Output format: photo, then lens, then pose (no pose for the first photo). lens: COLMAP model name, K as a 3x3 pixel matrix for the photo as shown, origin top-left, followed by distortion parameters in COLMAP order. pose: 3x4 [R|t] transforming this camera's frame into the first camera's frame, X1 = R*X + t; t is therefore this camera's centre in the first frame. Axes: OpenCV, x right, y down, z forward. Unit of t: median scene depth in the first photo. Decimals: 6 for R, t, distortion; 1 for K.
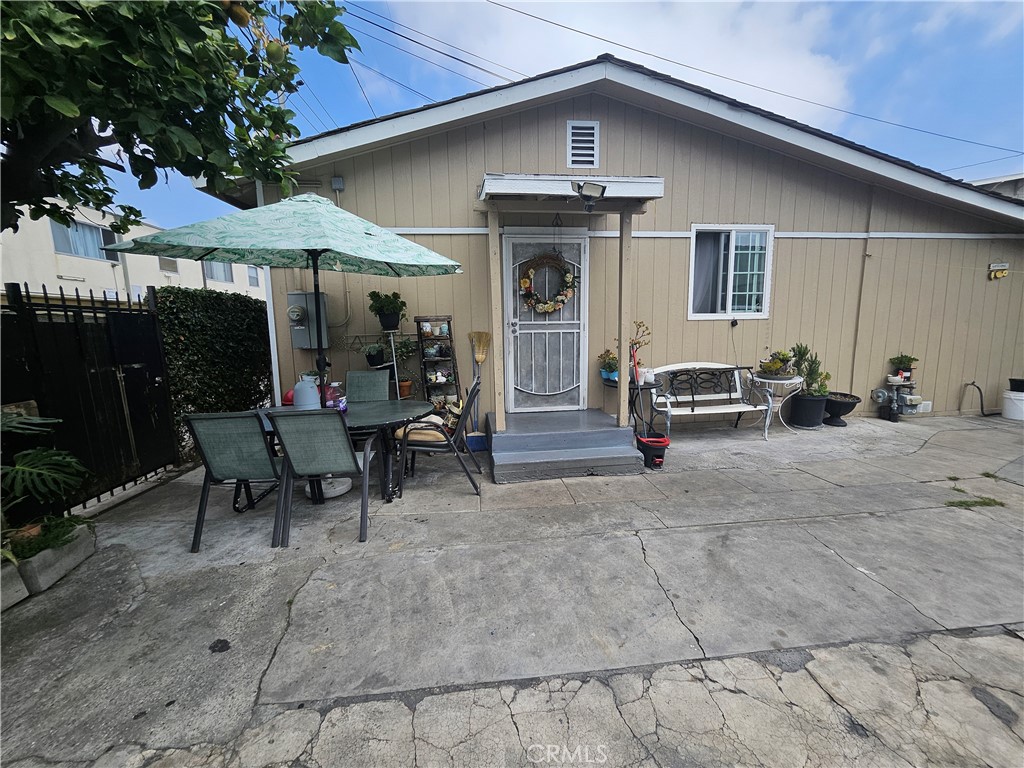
lens RADIAL K [[402.8, 0, 510.7], [0, 402.8, 383.2], [0, 0, 1]] dist [-0.006870, 0.000668]
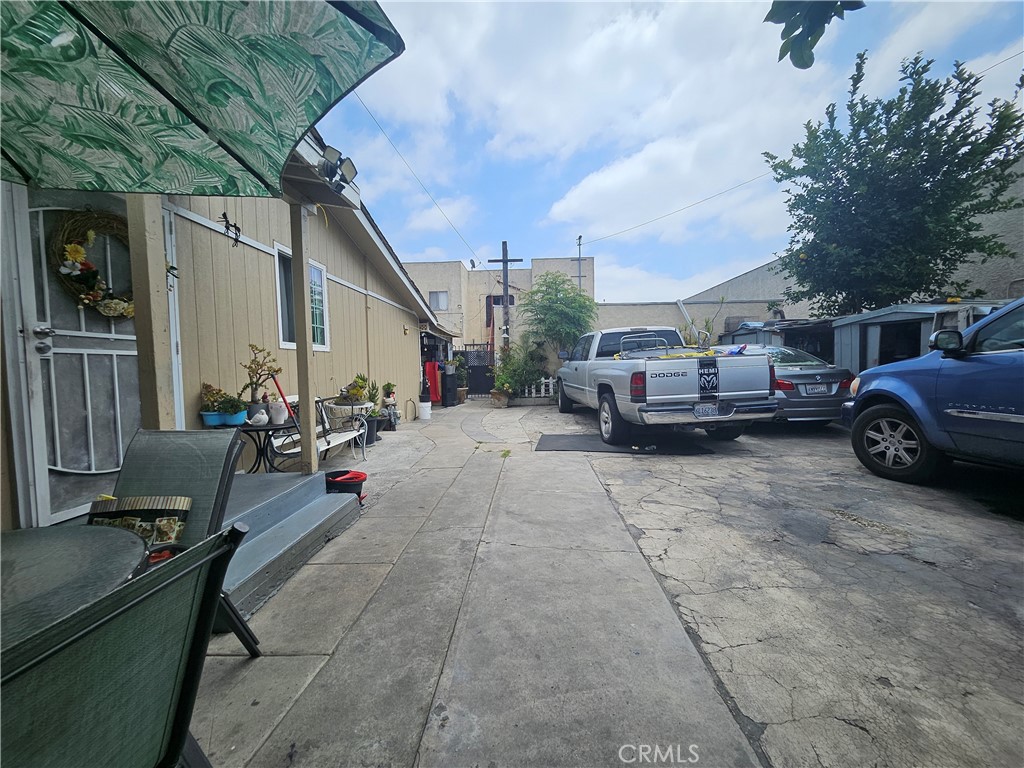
lens RADIAL K [[402.8, 0, 513.6], [0, 402.8, 383.7], [0, 0, 1]] dist [-0.006870, 0.000668]
pose [[0.147703, -0.029519, 0.988591, -0.747228], [0.159162, 0.987236, 0.005699, -0.009889], [-0.976141, 0.156505, 0.150516, 0.823571]]
